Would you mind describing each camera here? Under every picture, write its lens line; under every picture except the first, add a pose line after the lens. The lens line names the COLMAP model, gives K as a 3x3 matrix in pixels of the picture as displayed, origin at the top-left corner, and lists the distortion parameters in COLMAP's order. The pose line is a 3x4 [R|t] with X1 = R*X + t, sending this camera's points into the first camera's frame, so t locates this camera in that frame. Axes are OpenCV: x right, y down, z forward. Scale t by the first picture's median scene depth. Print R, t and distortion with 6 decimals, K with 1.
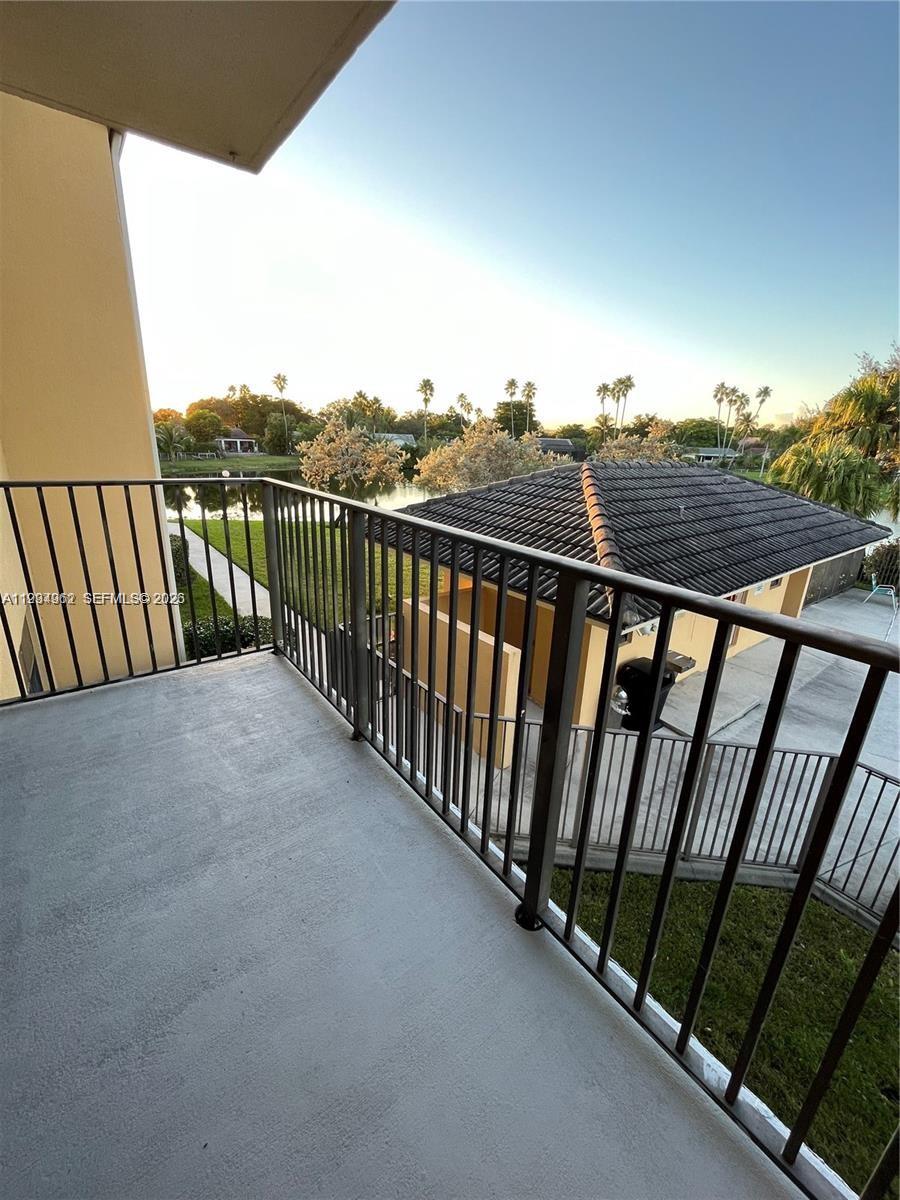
lens RADIAL K [[487.0, 0, 448.5], [0, 487.0, 595.9], [0, 0, 1]] dist [-0.001027, -0.000264]
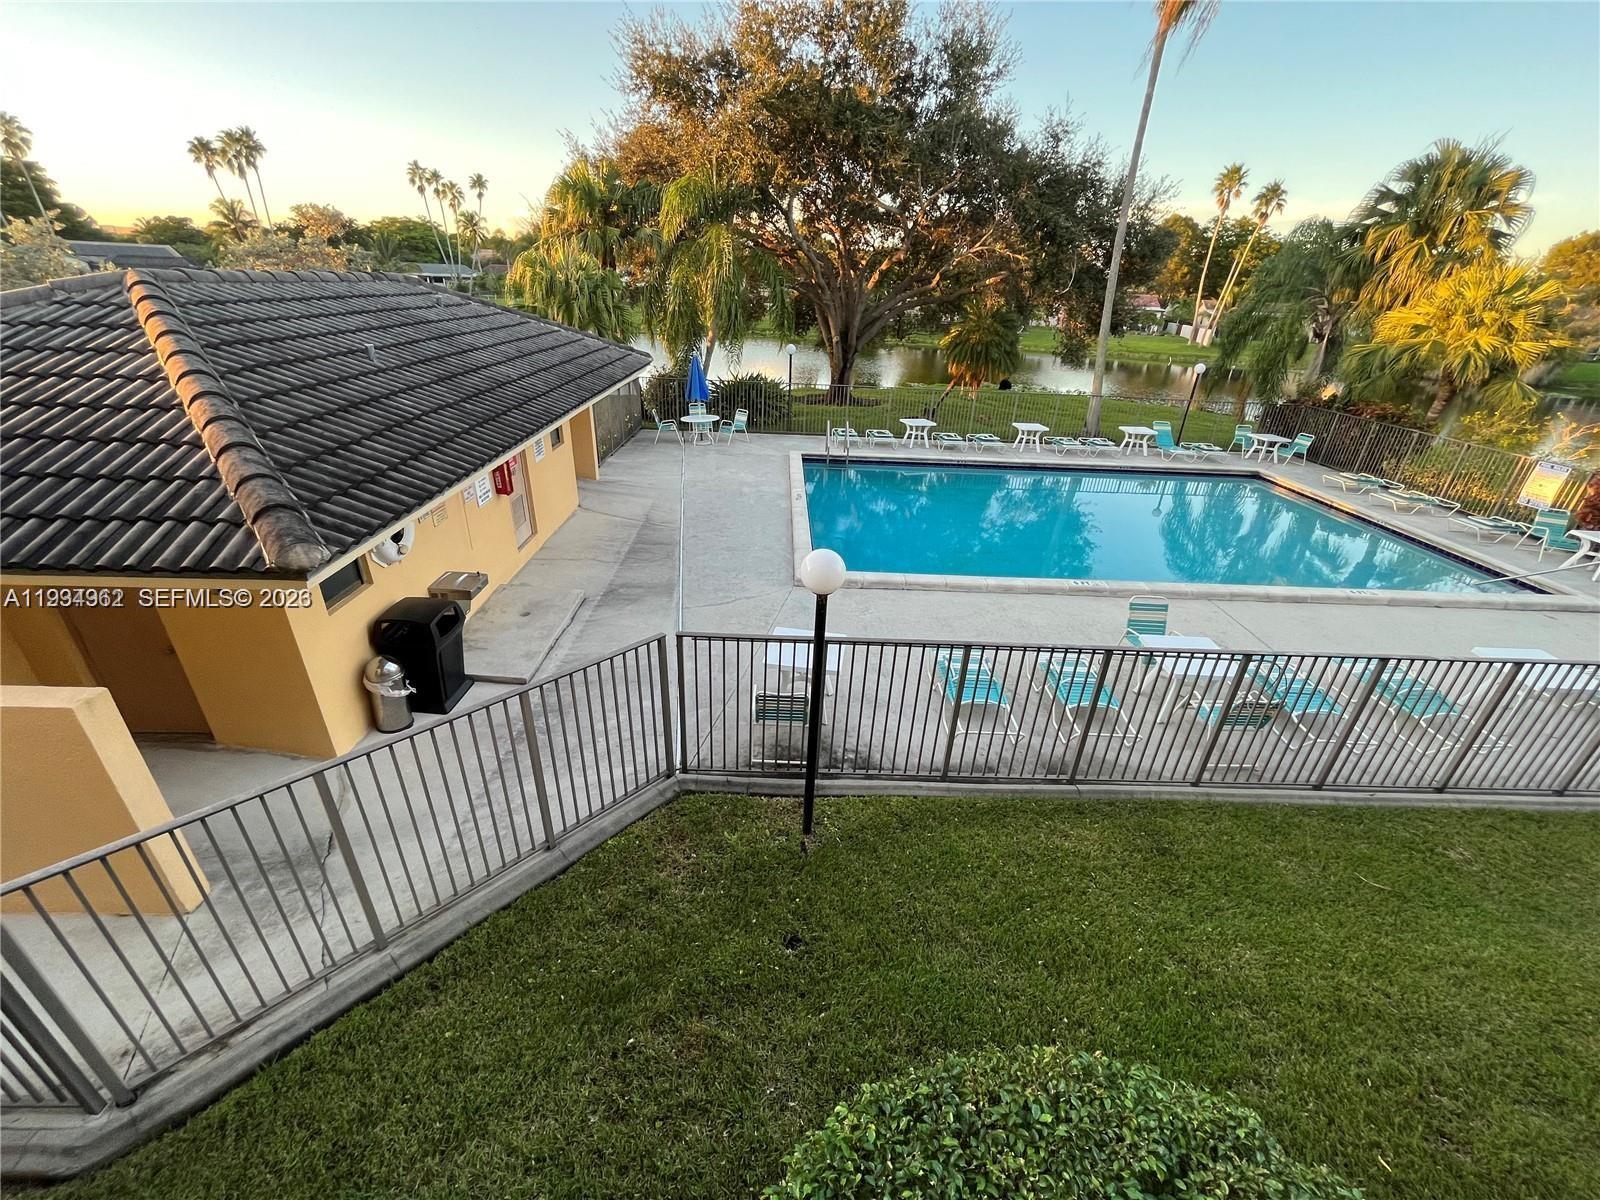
lens RADIAL K [[647.3, 0, 796.2], [0, 647.3, 601.5], [0, 0, 1]] dist [-0.000907, -0.000297]
pose [[0.596399, -0.366603, 0.714080, 0.030978], [0.229740, 0.930356, 0.285758, 0.001976], [-0.769108, -0.006373, 0.639087, 0.021674]]
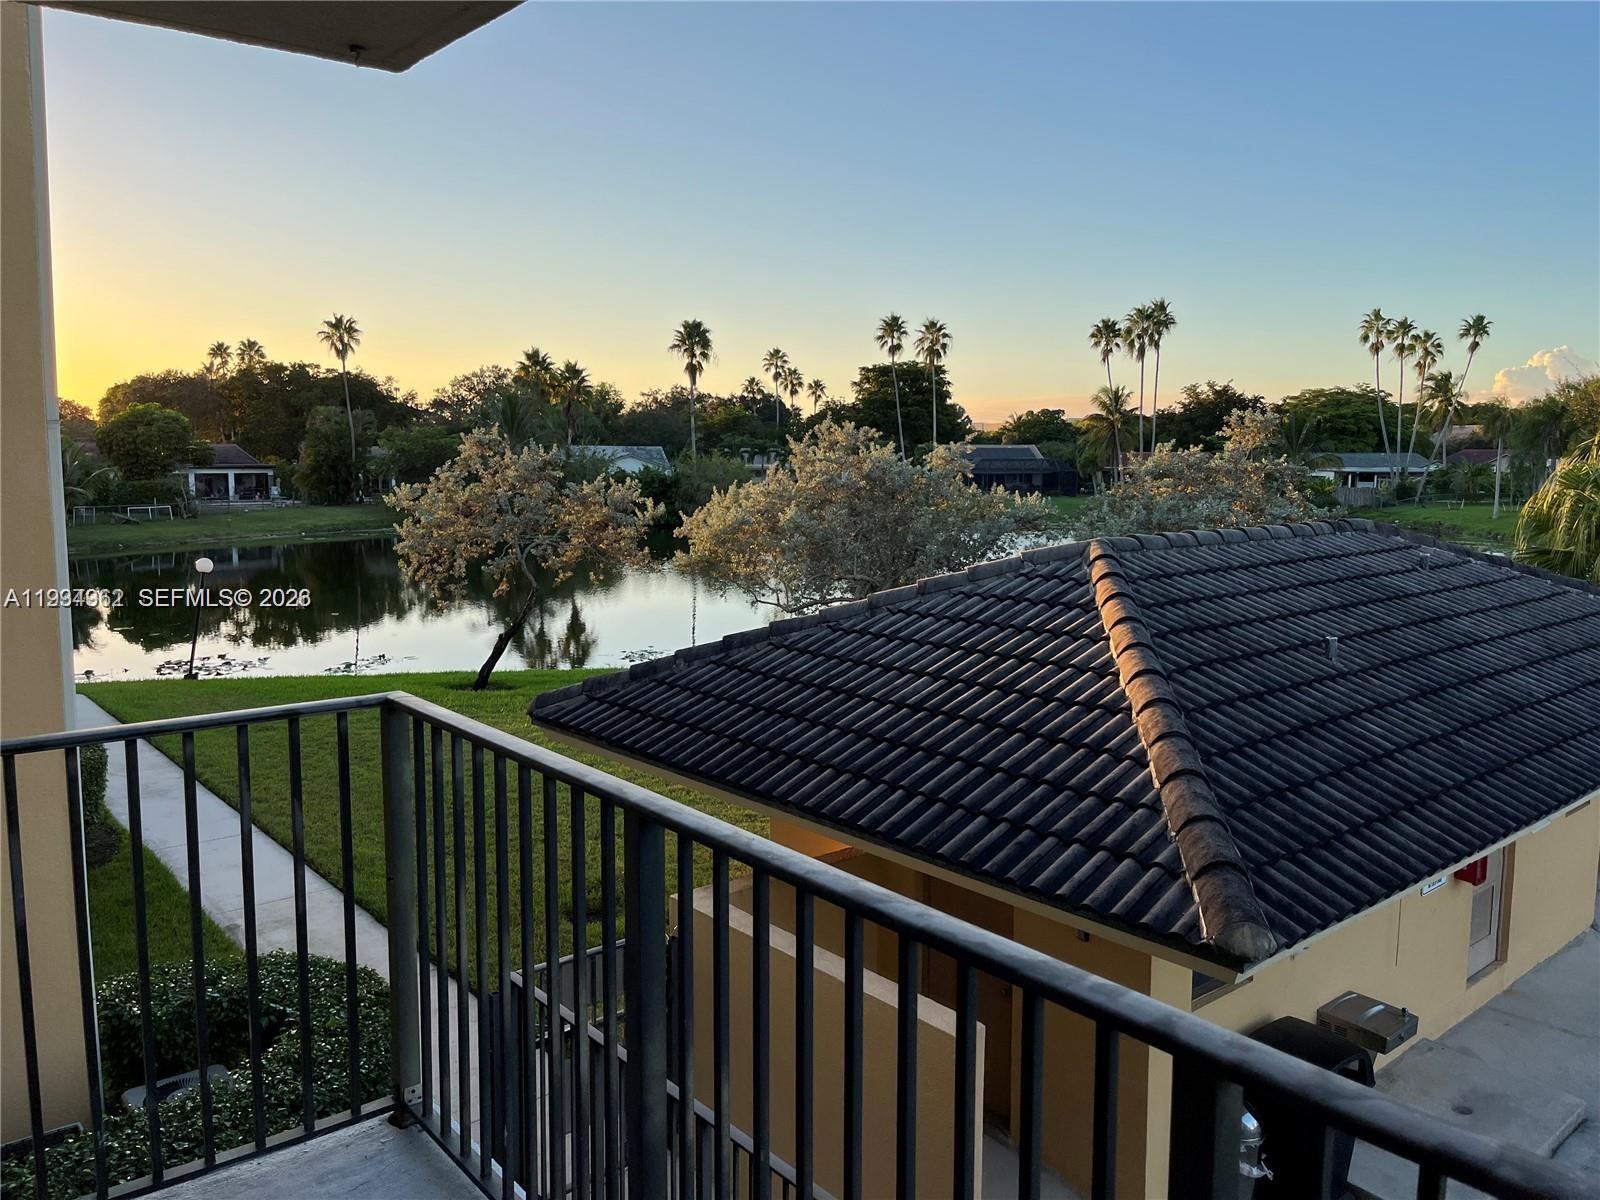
lens RADIAL K [[1213.5, 0, 809.1], [0, 1213.5, 595.1], [0, 0, 1]] dist [0.058229, -0.071899]
pose [[0.998238, -0.036566, 0.046730, -0.006456], [0.044835, 0.980689, -0.190366, -0.011562], [-0.038867, 0.192126, 0.980600, -0.008367]]
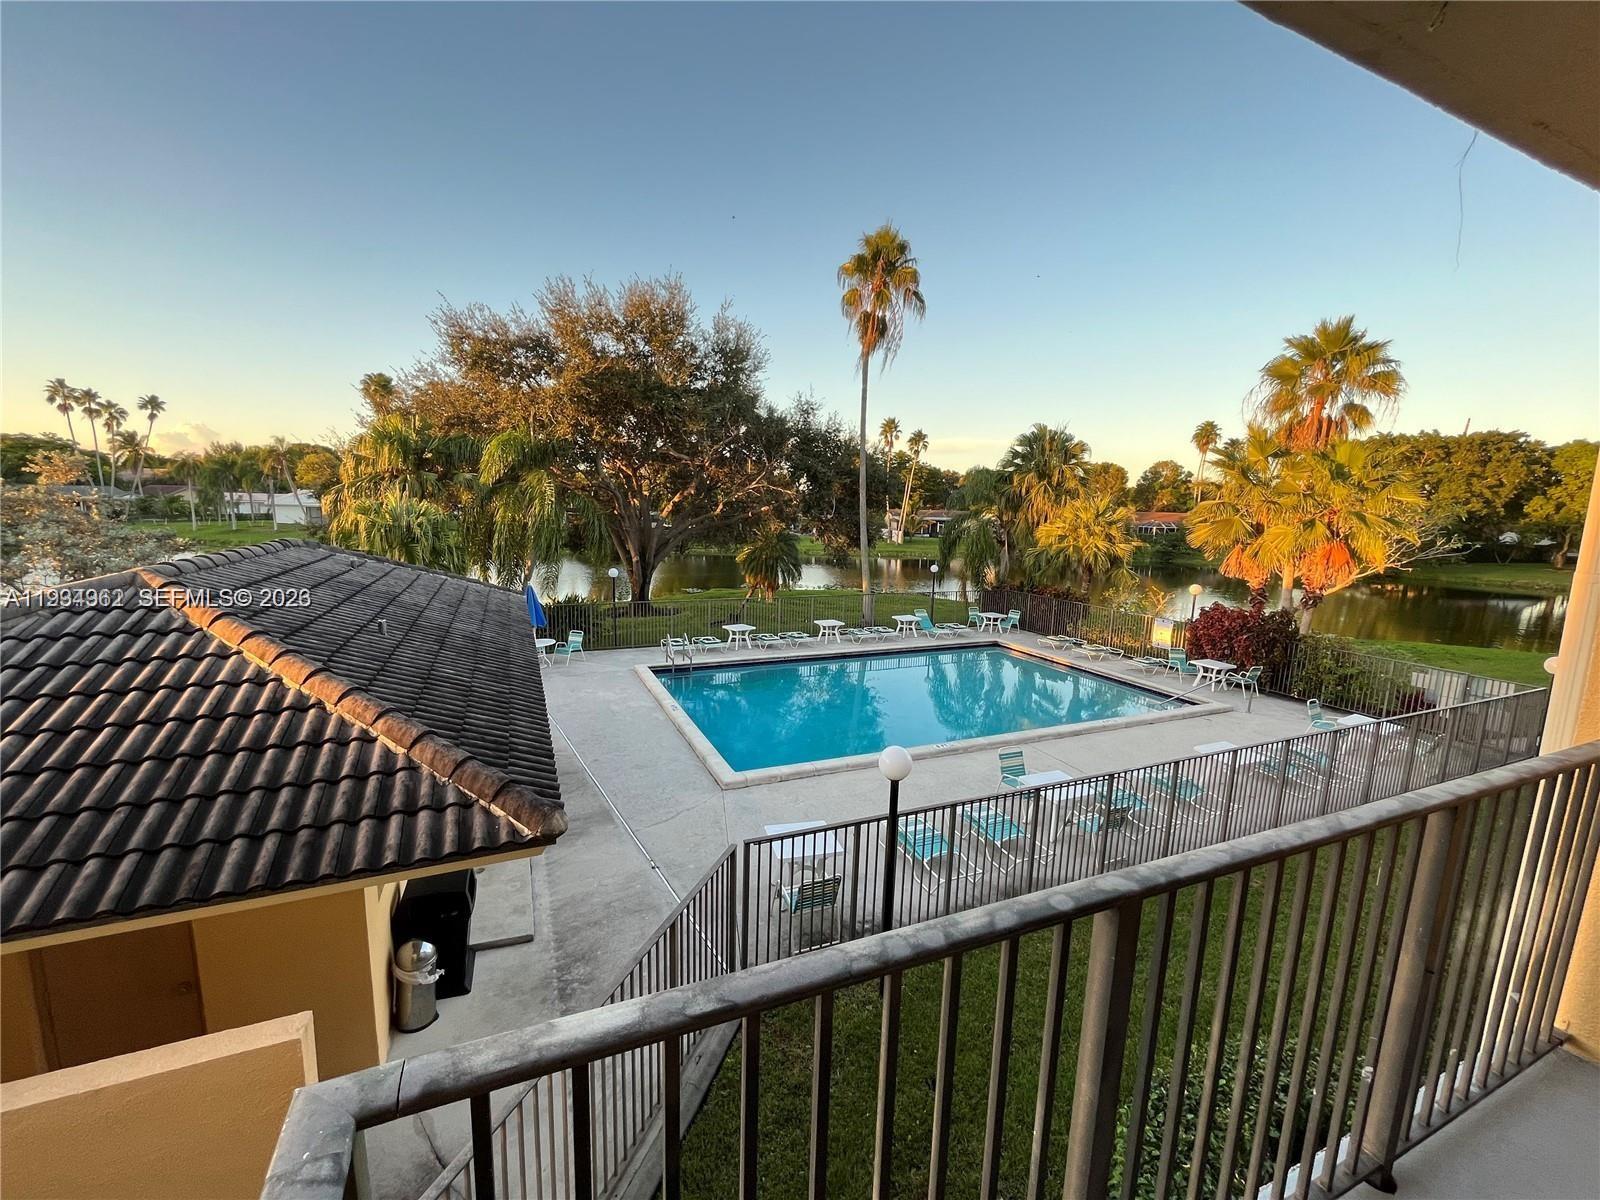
lens RADIAL K [[647.3, 0, 796.2], [0, 647.3, 601.5], [0, 0, 1]] dist [-0.000907, -0.000297]
pose [[0.240546, -0.174522, 0.954819, -0.057005], [0.281649, 0.953930, 0.103404, -0.042648], [-0.928877, 0.244050, 0.278618, 0.078416]]
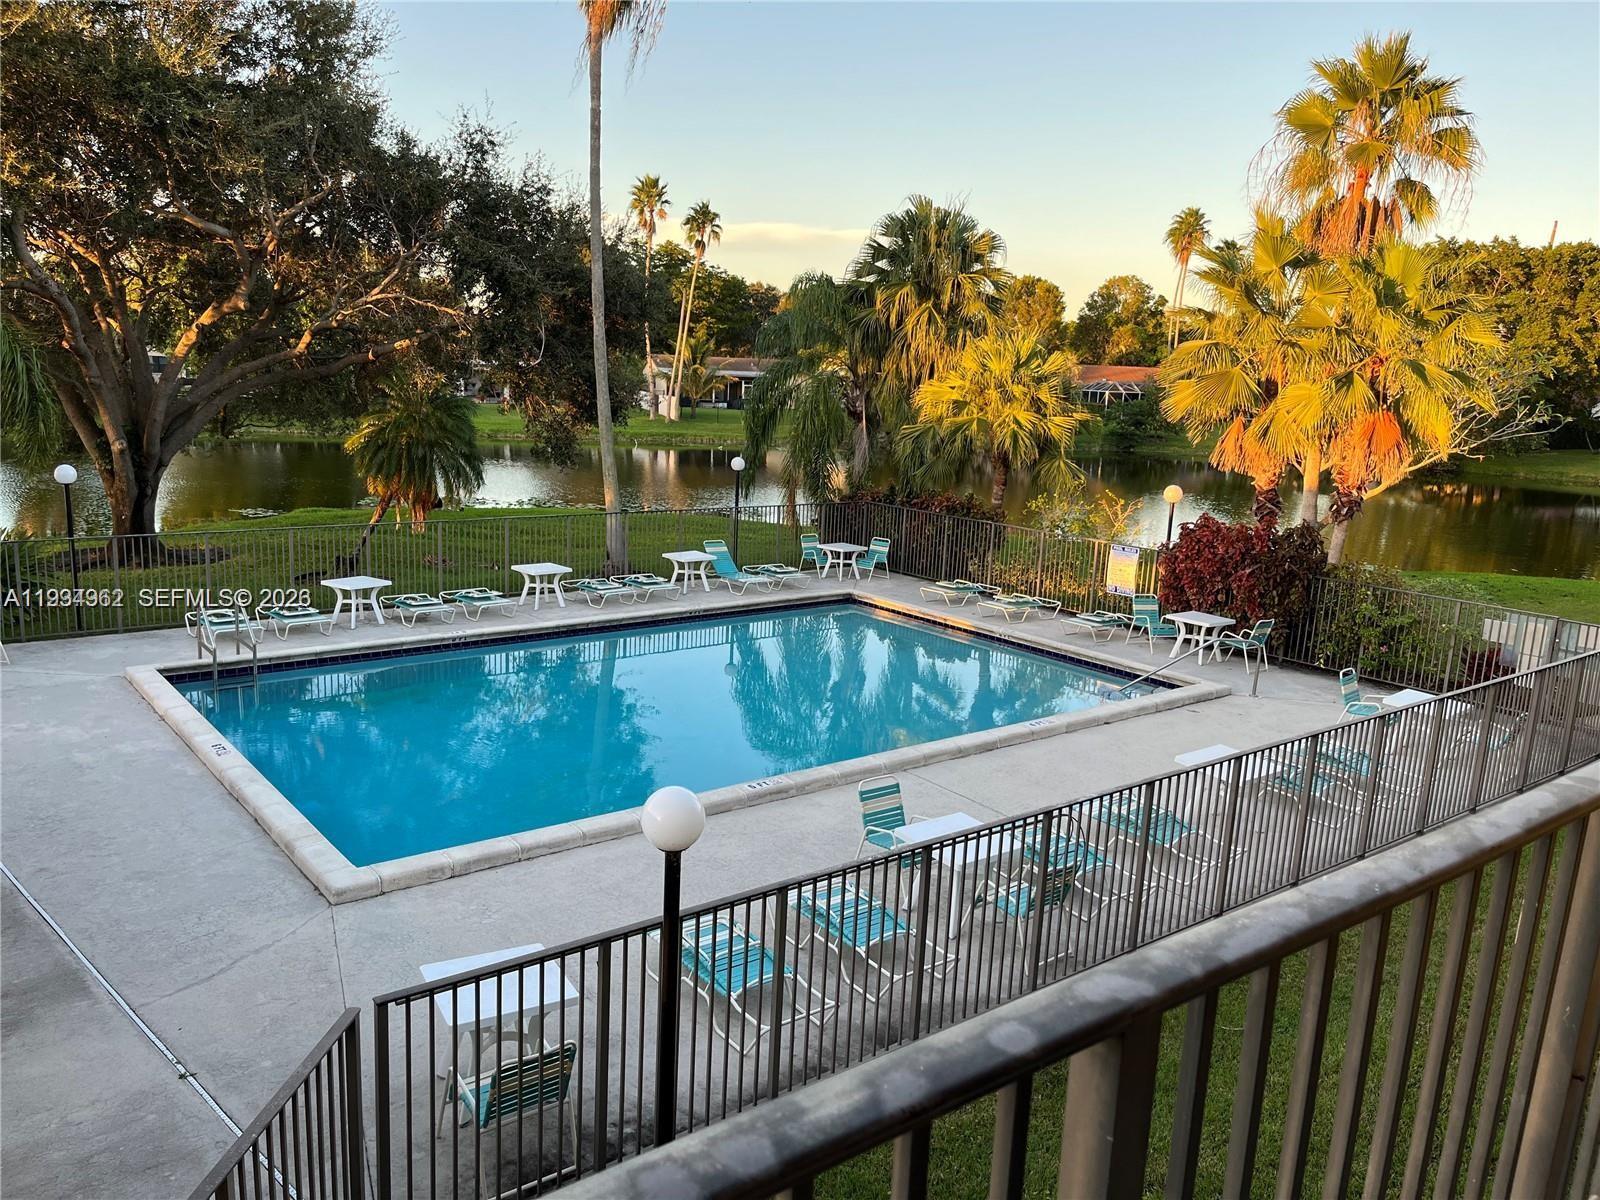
lens RADIAL K [[1211.3, 0, 784.2], [0, 1211.3, 606.5], [0, 0, 1]] dist [0.064284, -0.095652]
pose [[-0.004256, -0.237916, 0.971276, -0.049446], [0.267481, 0.935623, 0.230355, -0.037786], [-0.963554, 0.260778, 0.059656, 0.080053]]
